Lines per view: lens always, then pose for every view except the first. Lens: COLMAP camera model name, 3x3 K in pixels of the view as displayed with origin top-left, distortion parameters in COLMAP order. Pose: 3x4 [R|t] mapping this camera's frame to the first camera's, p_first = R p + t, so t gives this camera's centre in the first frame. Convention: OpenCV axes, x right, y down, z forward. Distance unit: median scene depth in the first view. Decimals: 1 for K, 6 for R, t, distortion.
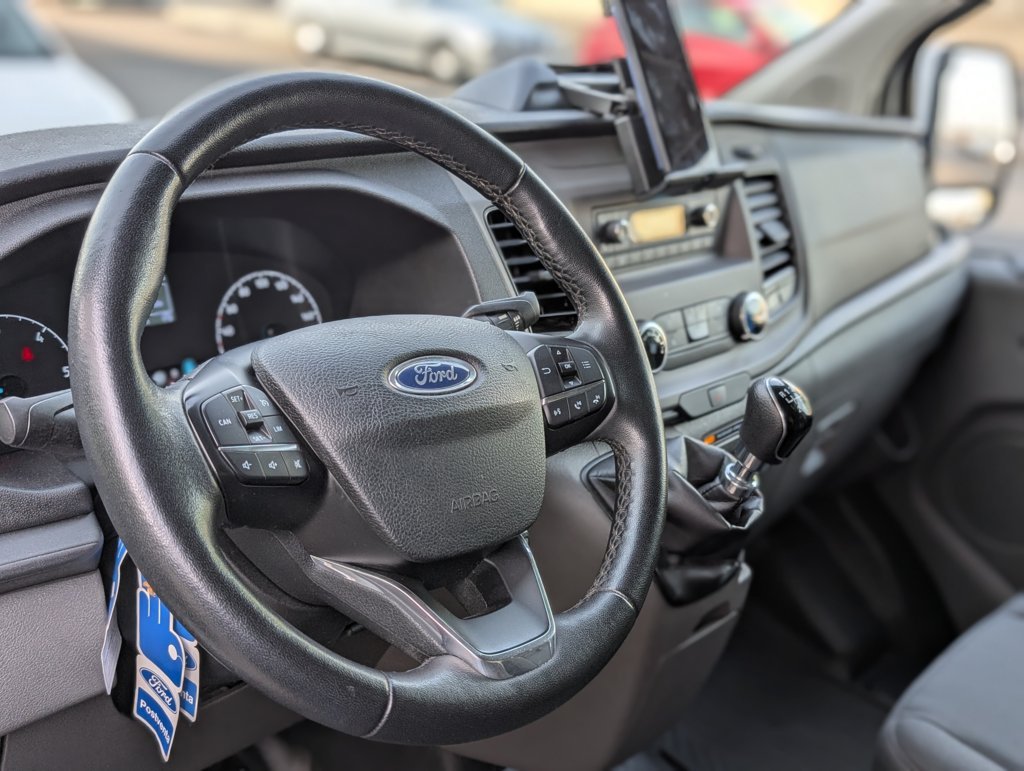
lens RADIAL K [[1150.0, 0, 520.4], [0, 1150.0, 374.7], [0, 0, 1]] dist [0.020159, 0.000000]
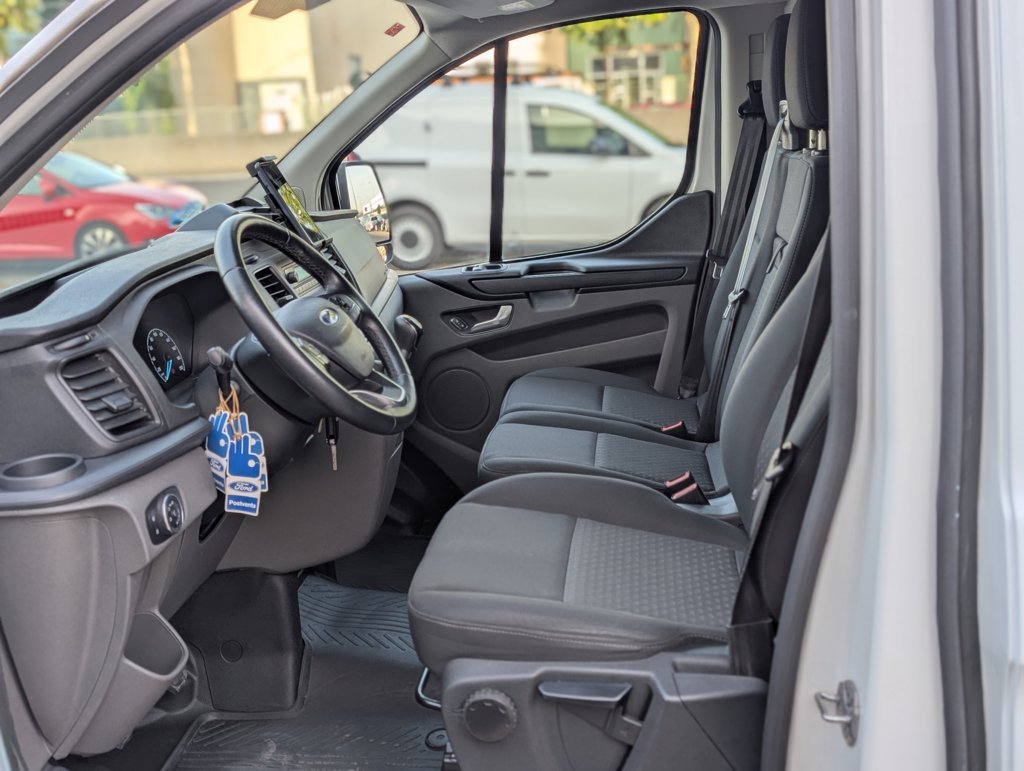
lens RADIAL K [[1150.0, 0, 514.3], [0, 1150.0, 396.5], [0, 0, 1]] dist [0.020159, 0.000000]
pose [[0.796773, -0.266065, 0.542551, -0.730066], [0.311591, 0.950179, 0.008372, 0.170486], [-0.517749, 0.162383, 0.839981, -0.826131]]
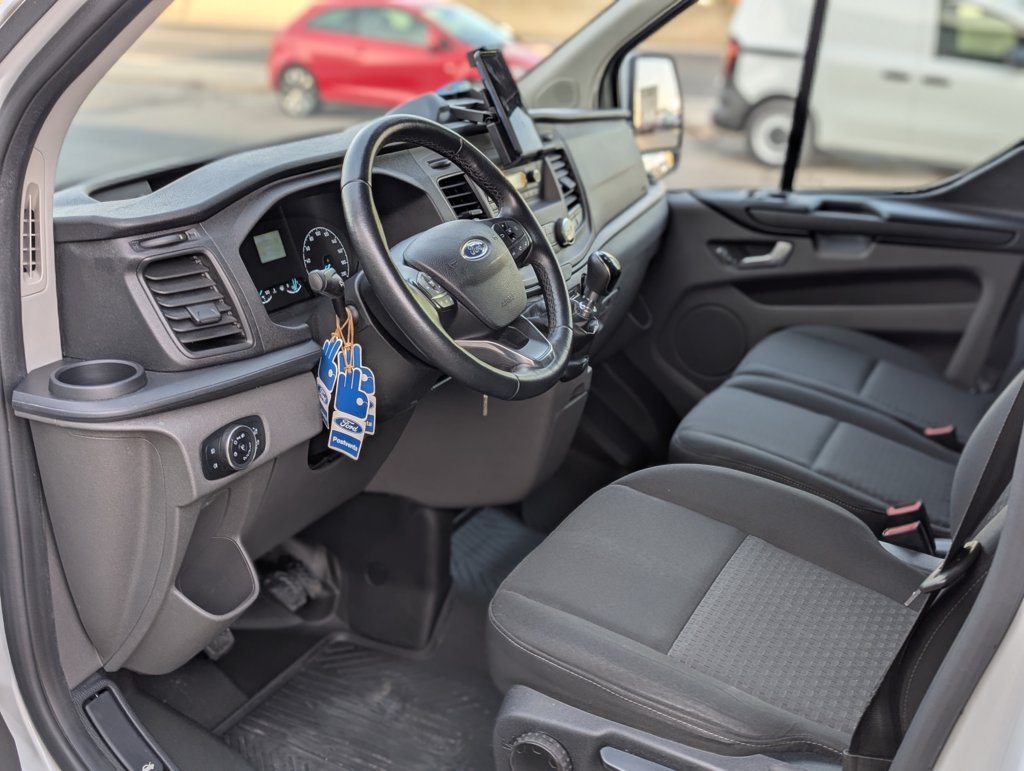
lens RADIAL K [[1150.0, 0, 502.0], [0, 1150.0, 382.1], [0, 0, 1]] dist [0.020159, 0.000000]
pose [[0.961462, -0.137417, 0.238134, -0.356517], [0.135770, 0.990464, 0.023387, 0.127247], [-0.239077, 0.009845, 0.970951, -0.694352]]
